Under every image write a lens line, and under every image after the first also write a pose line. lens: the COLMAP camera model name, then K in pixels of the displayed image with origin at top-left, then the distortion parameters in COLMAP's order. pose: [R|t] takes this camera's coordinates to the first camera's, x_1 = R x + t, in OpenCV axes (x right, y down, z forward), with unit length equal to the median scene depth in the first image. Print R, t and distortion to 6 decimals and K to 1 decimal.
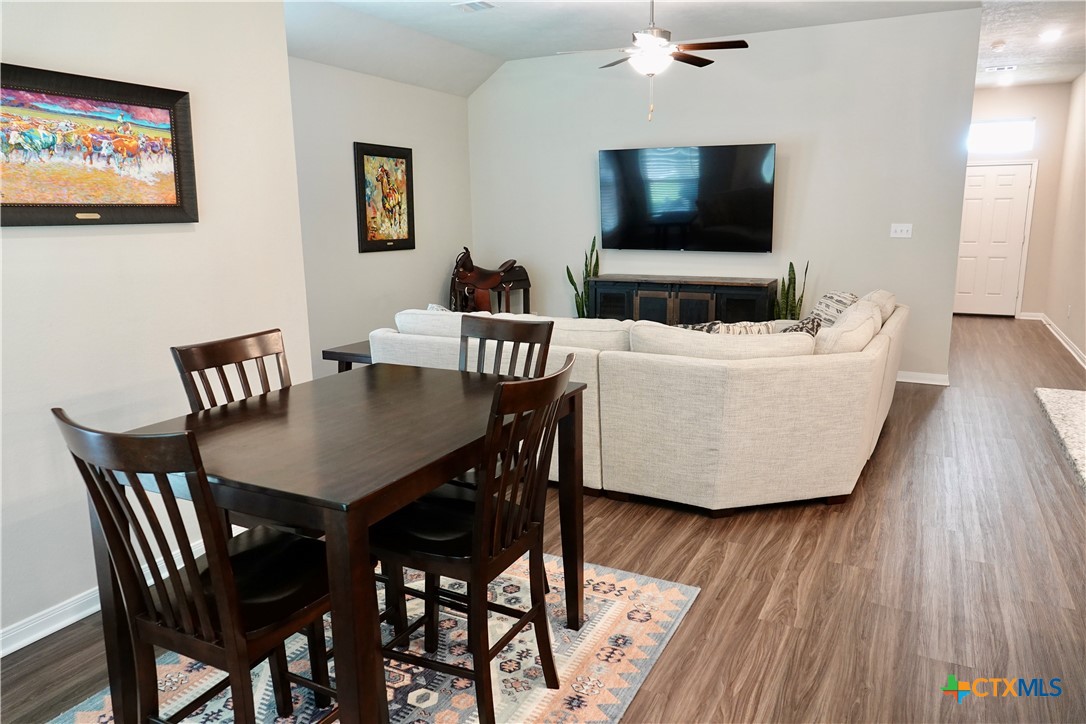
lens RADIAL K [[757.2, 0, 543.0], [0, 757.2, 362.0], [0, 0, 1]] dist [0.000330, 0.000699]
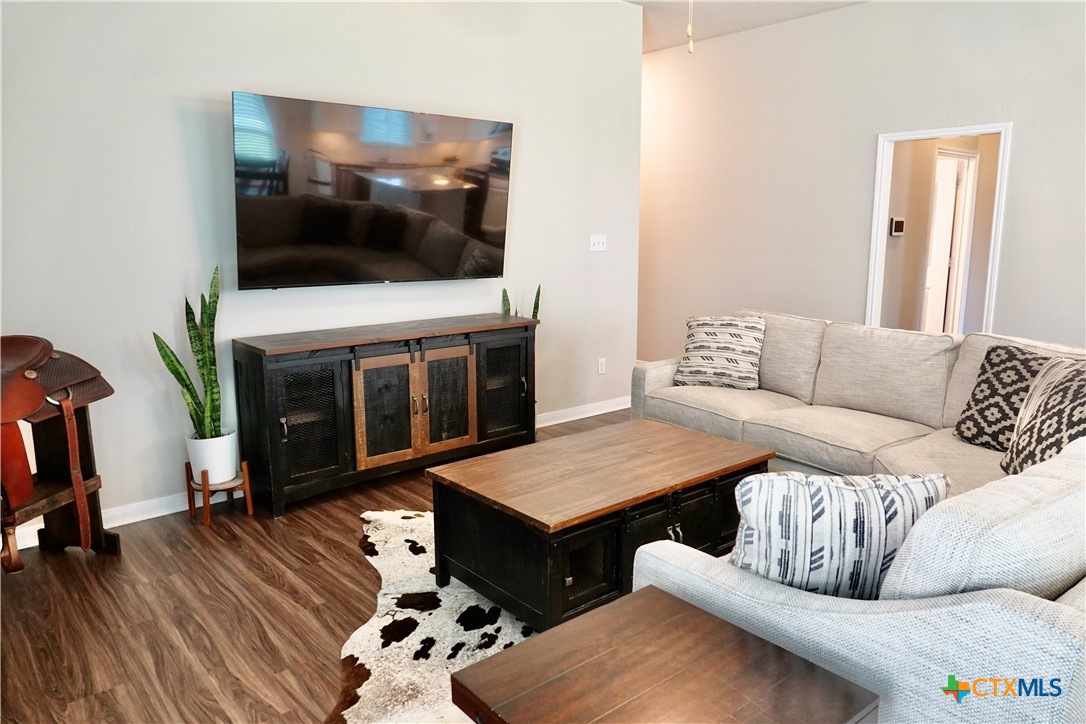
lens RADIAL K [[757.2, 0, 543.0], [0, 757.2, 362.0], [0, 0, 1]] dist [0.000330, 0.000699]
pose [[0.389599, -0.171954, 0.904790, -0.353909], [0.171875, 0.978732, 0.111998, -0.139130], [-0.904805, 0.111876, 0.410867, 0.670357]]
